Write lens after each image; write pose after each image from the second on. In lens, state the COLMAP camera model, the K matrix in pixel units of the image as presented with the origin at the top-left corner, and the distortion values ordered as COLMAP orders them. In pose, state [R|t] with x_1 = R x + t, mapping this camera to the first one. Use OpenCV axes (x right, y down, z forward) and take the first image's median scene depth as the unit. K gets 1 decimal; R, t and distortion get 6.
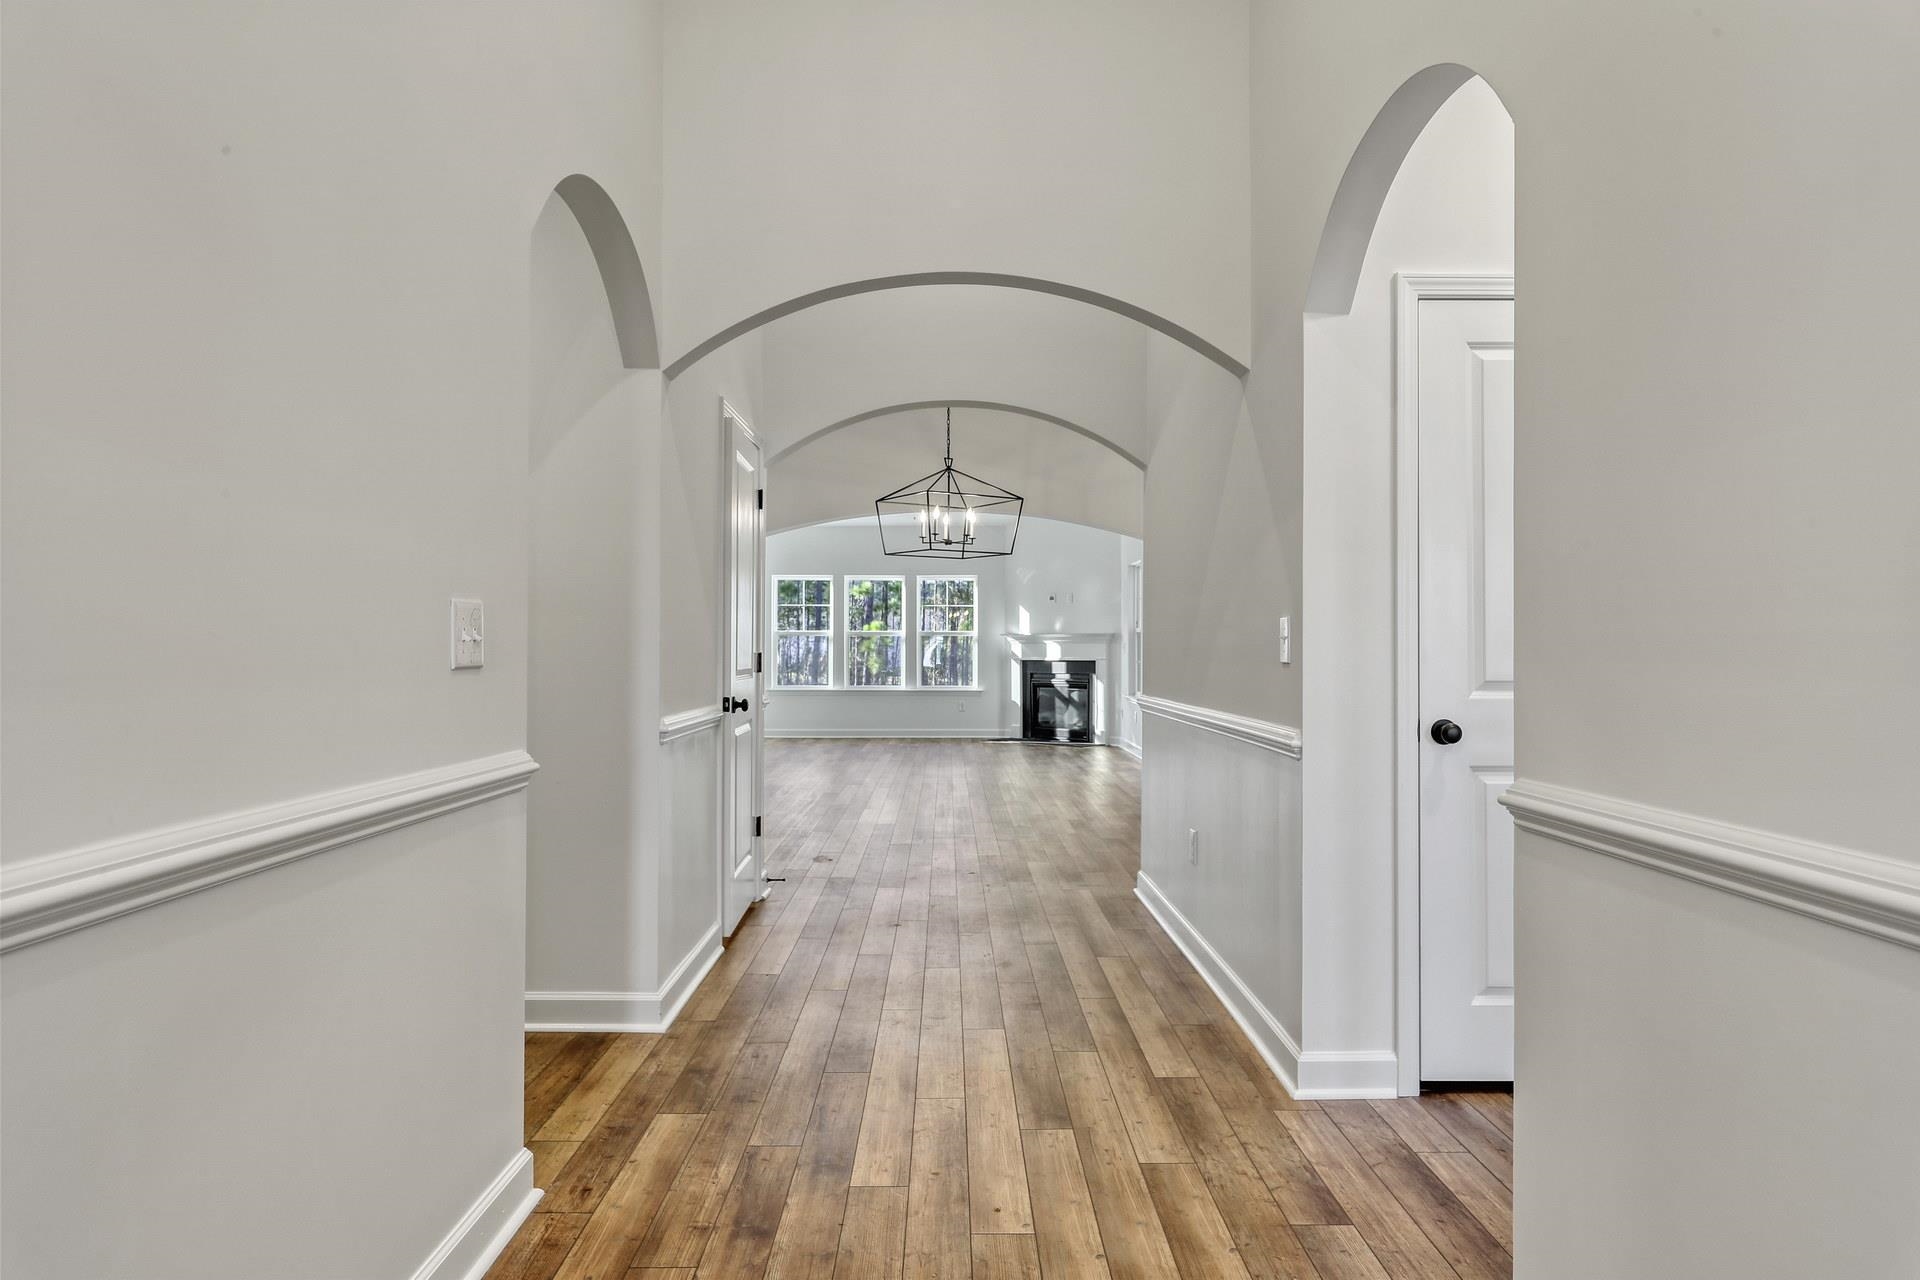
lens RADIAL K [[1145.2, 0, 963.1], [0, 1145.2, 634.9], [0, 0, 1]] dist [0.001940, 0.000135]
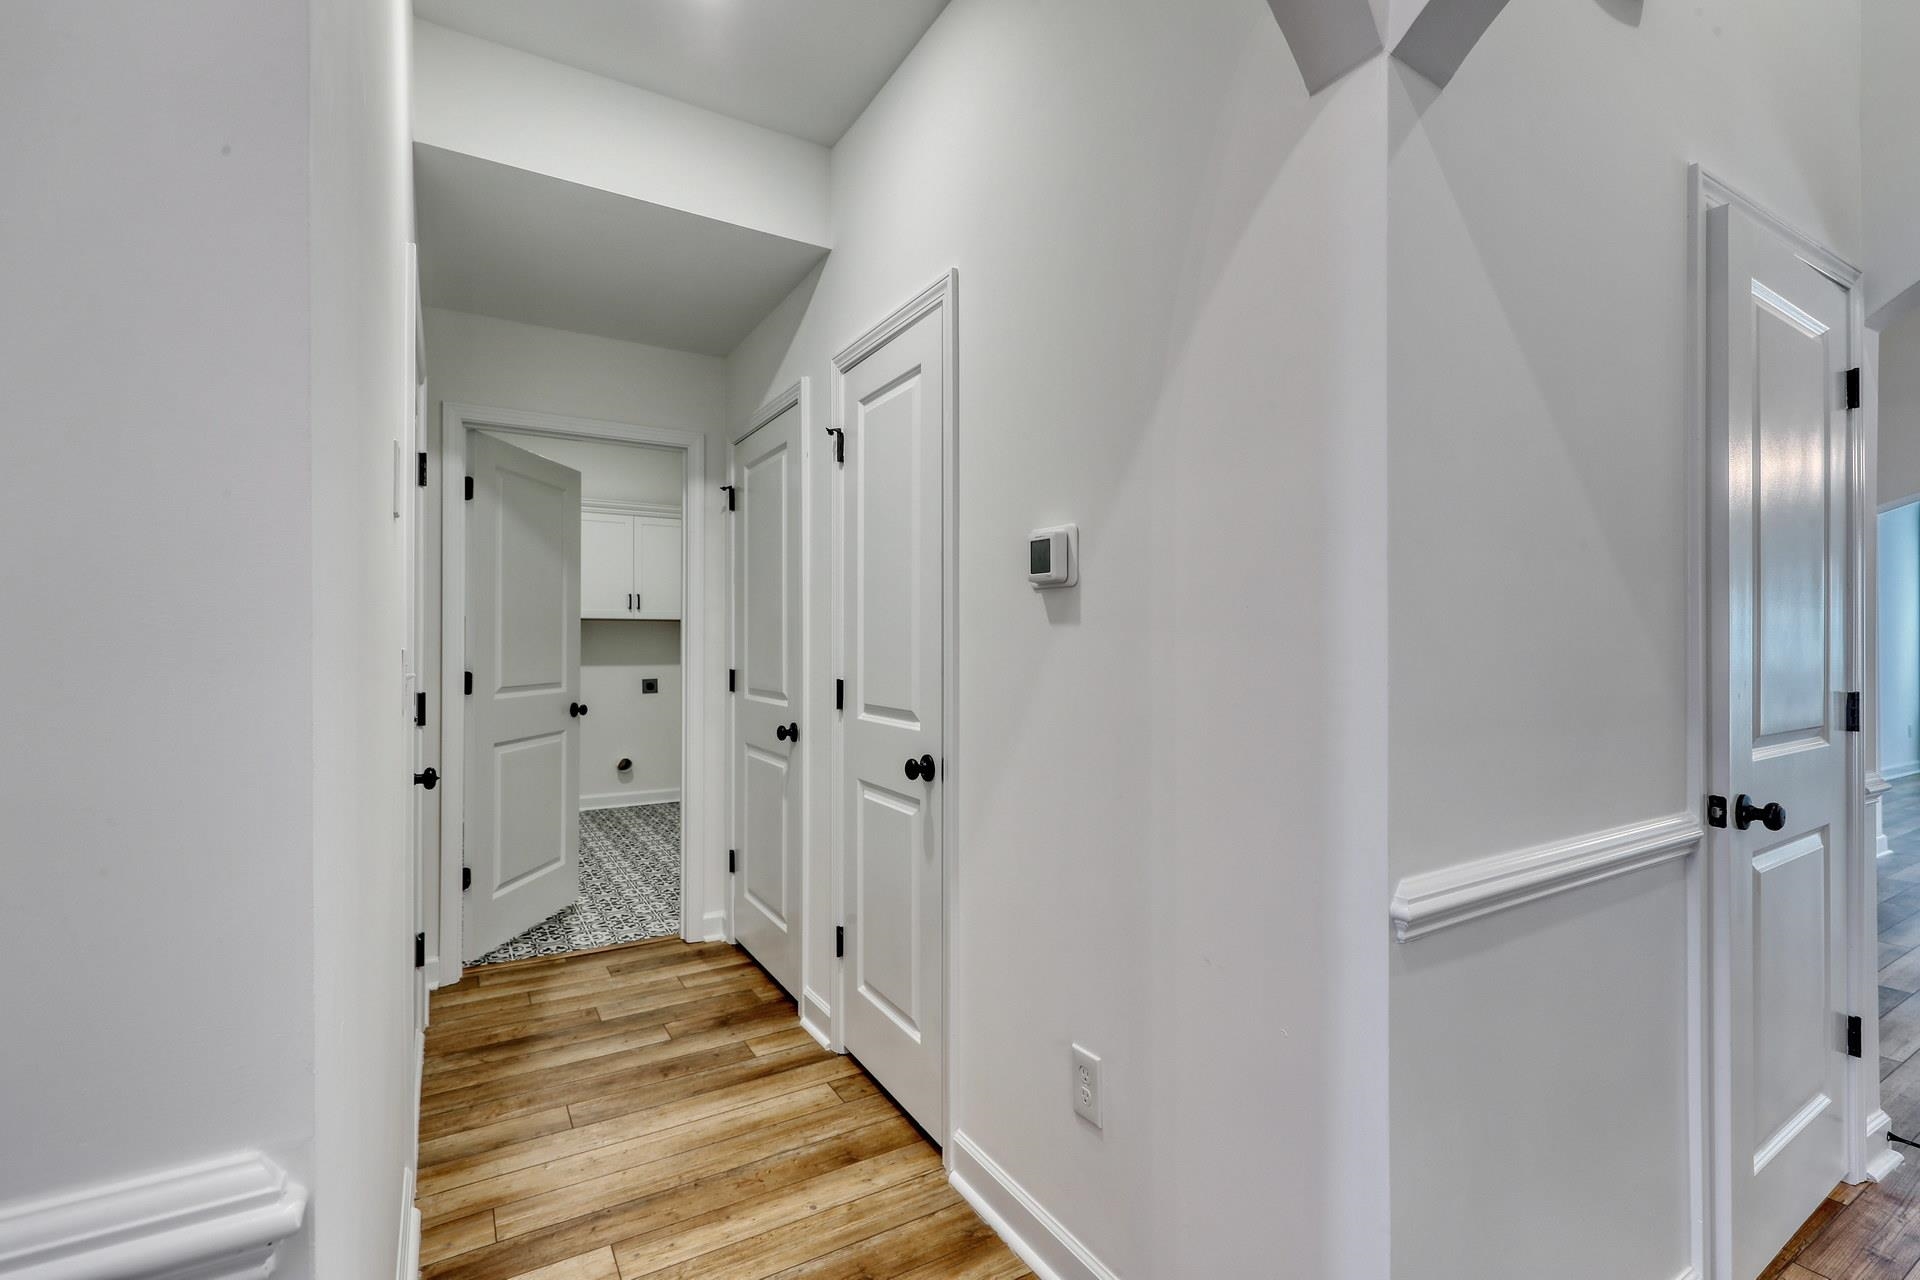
lens RADIAL K [[865.6, 0, 948.3], [0, 865.6, 640.6], [0, 0, 1]] dist [0.001605, -0.000505]
pose [[0.499063, -0.007752, -0.866531, -0.019947], [0.009739, 0.999947, -0.003337, -0.004440], [0.866511, -0.006774, 0.499112, 0.202111]]
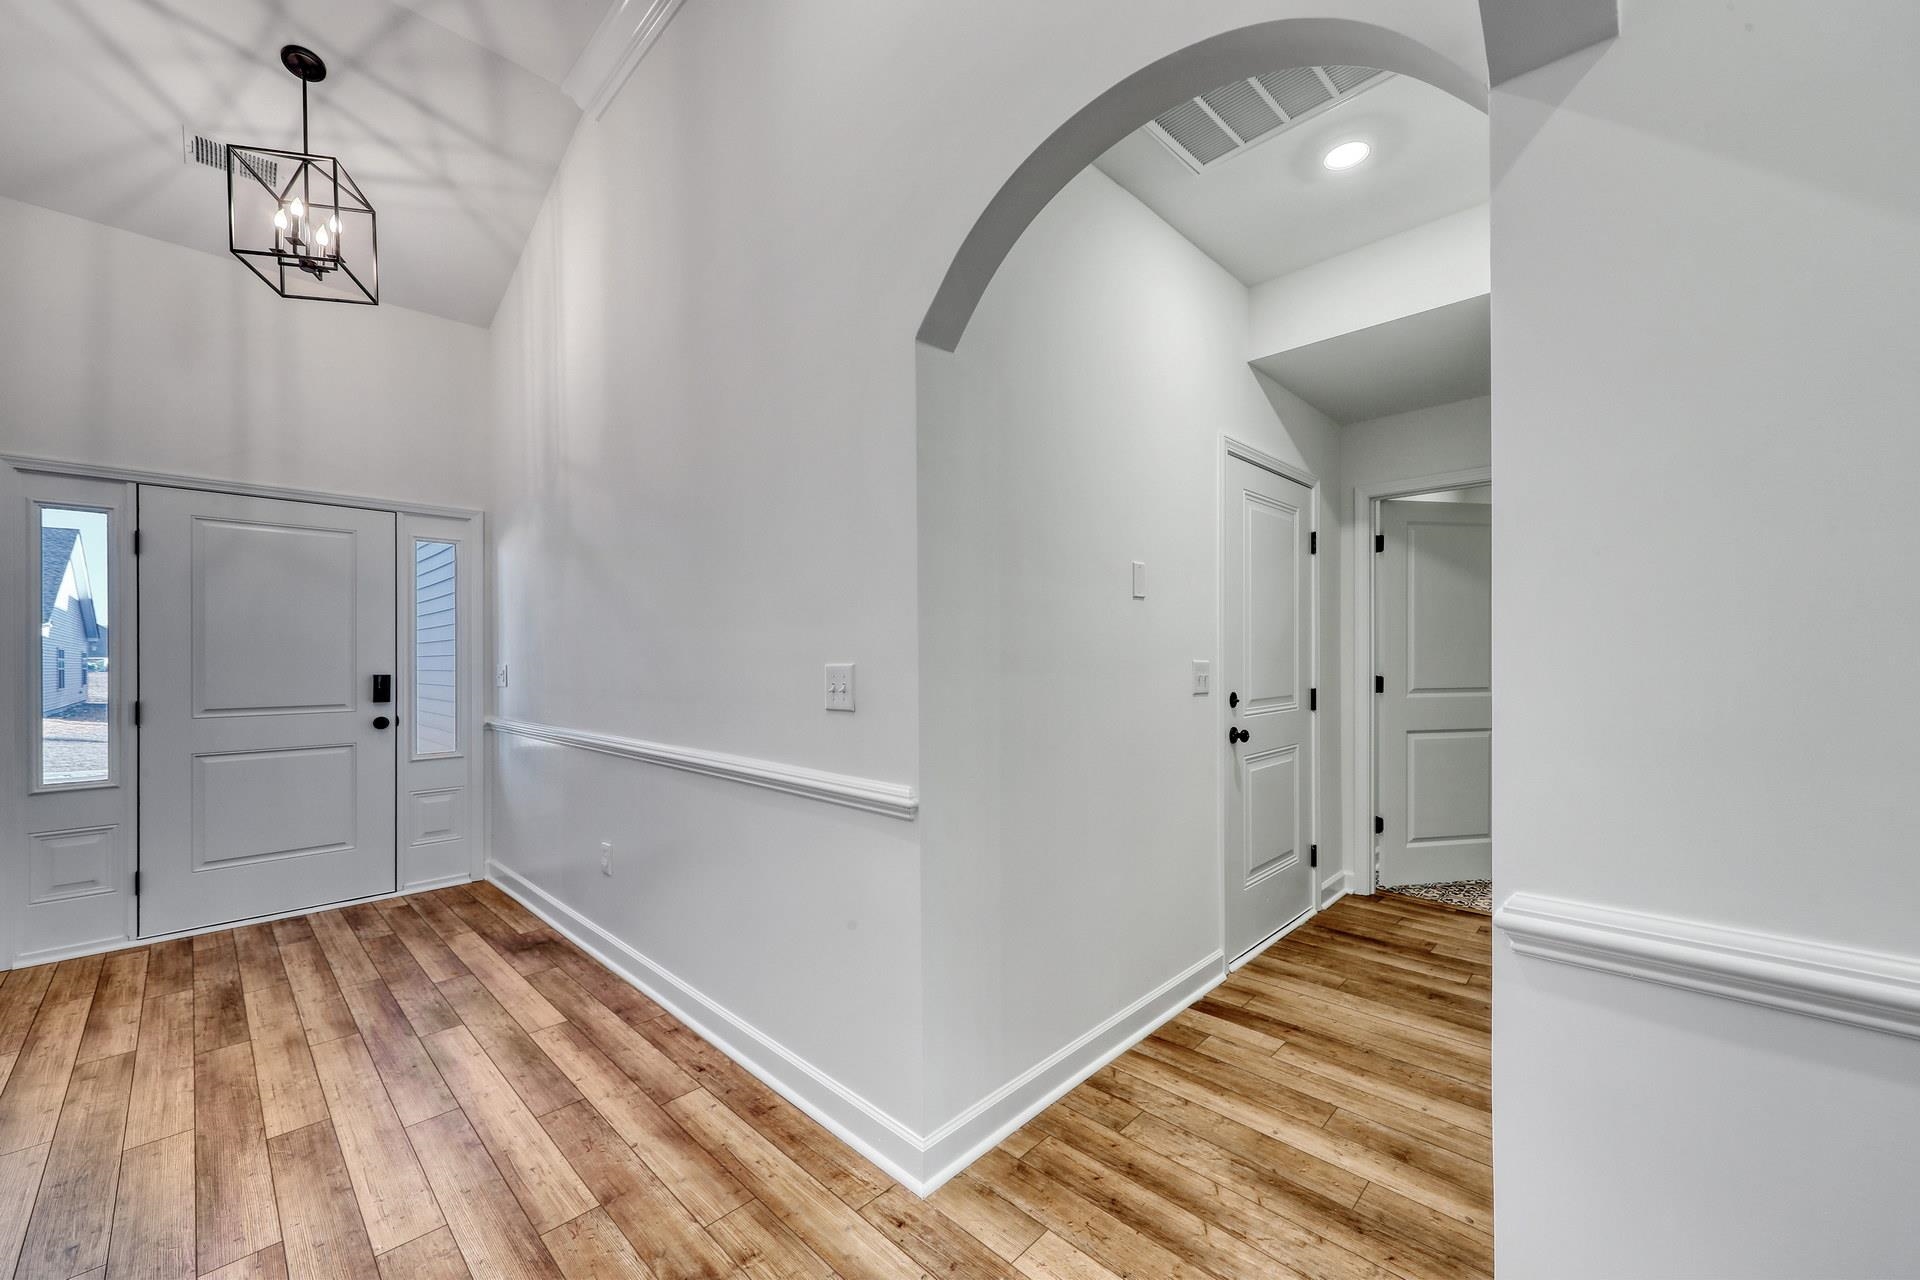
lens RADIAL K [[729.7, 0, 966.3], [0, 729.7, 663.3], [0, 0, 1]] dist [-0.003857, 0.000837]
pose [[-0.706503, 0.005460, -0.707689, 0.008878], [0.012392, 0.999912, -0.004656, -0.003811], [0.707601, -0.012059, -0.706509, 0.275397]]
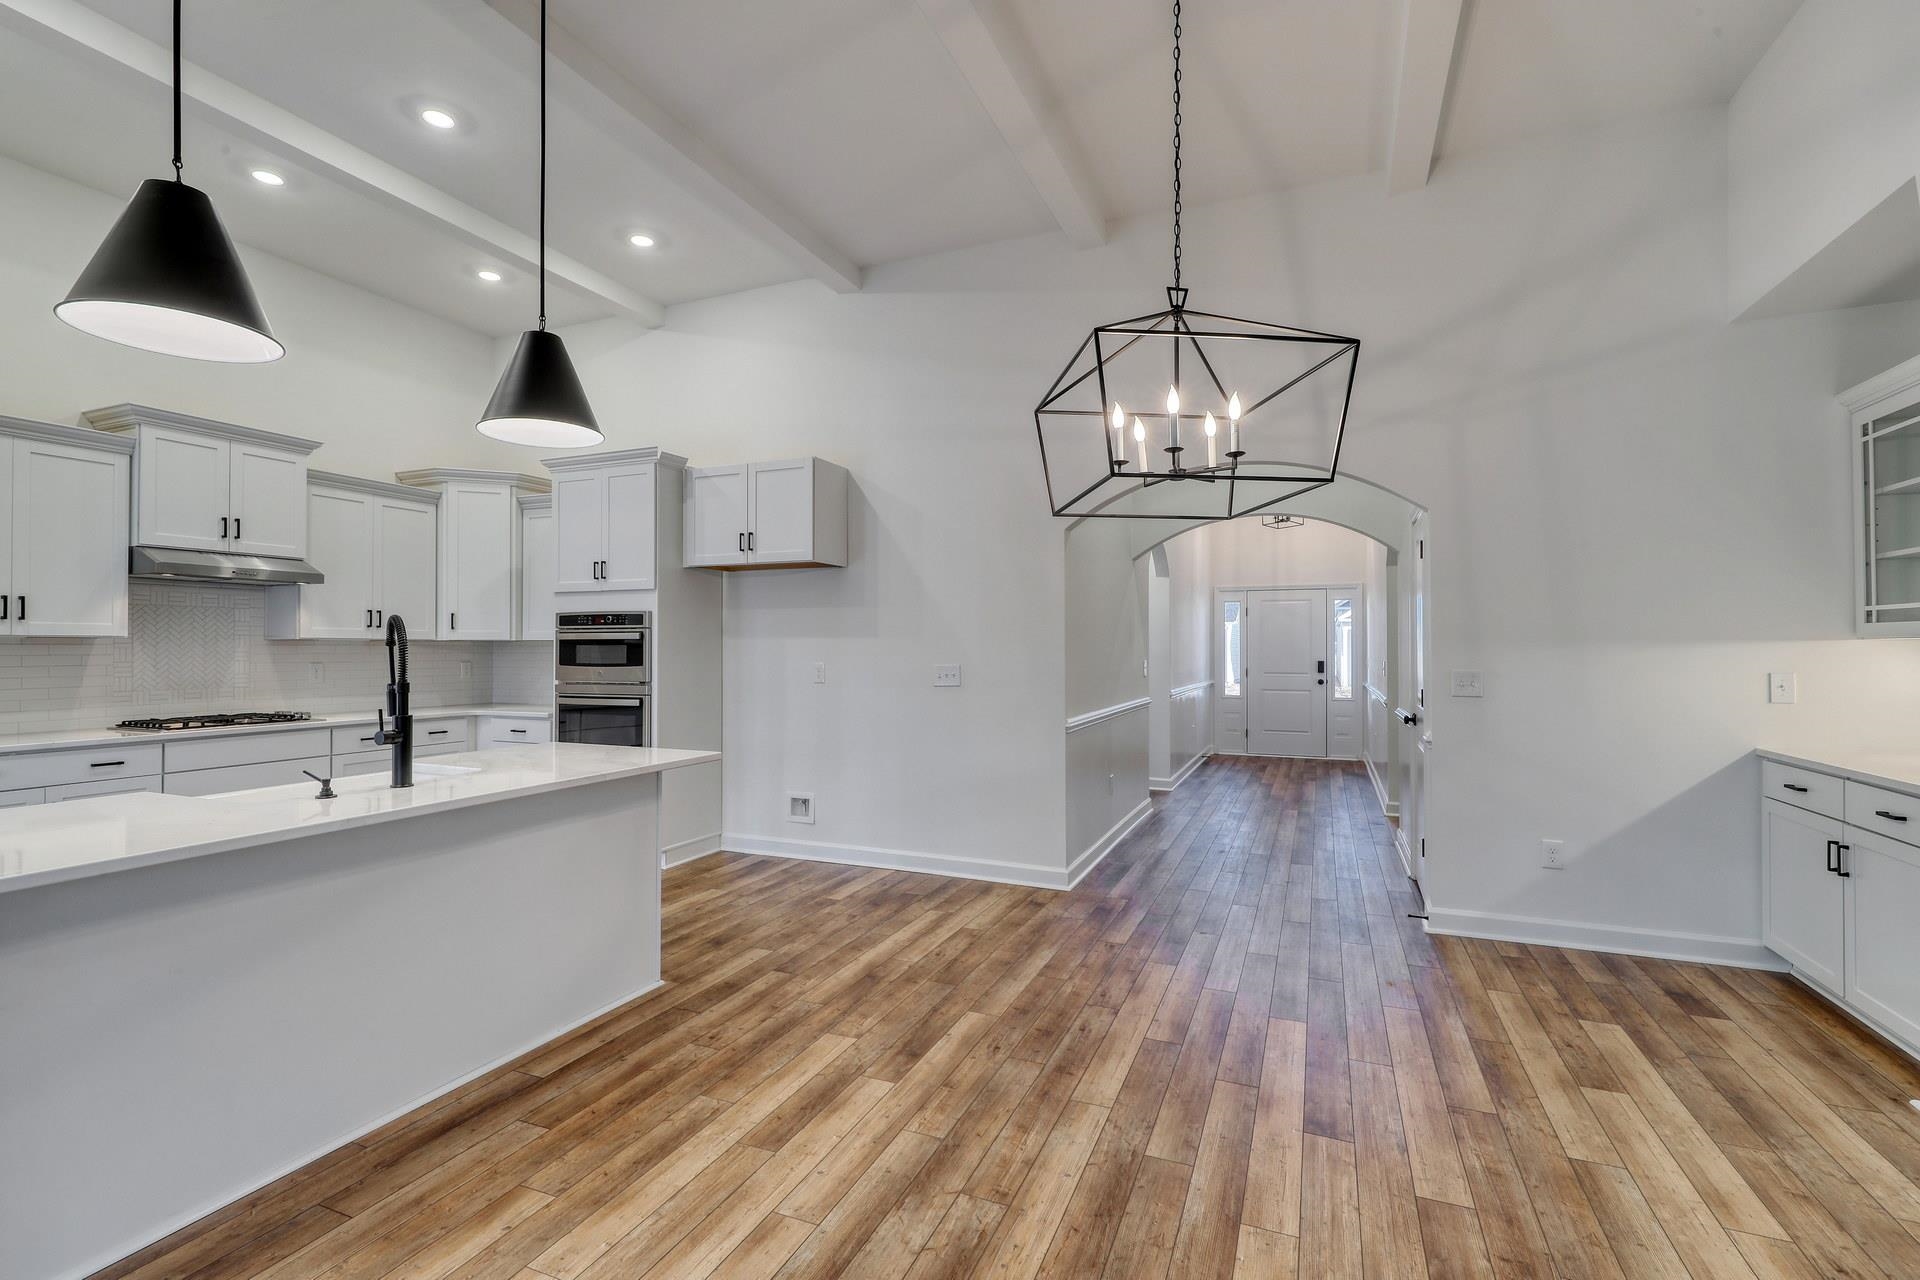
lens RADIAL K [[865.6, 0, 963.4], [0, 865.6, 636.8], [0, 0, 1]] dist [0.001605, -0.000505]
pose [[-0.919367, 0.002252, 0.393395, -0.036637], [-0.008182, 0.999658, -0.024845, -0.003183], [-0.393317, -0.026060, -0.919034, 0.703219]]
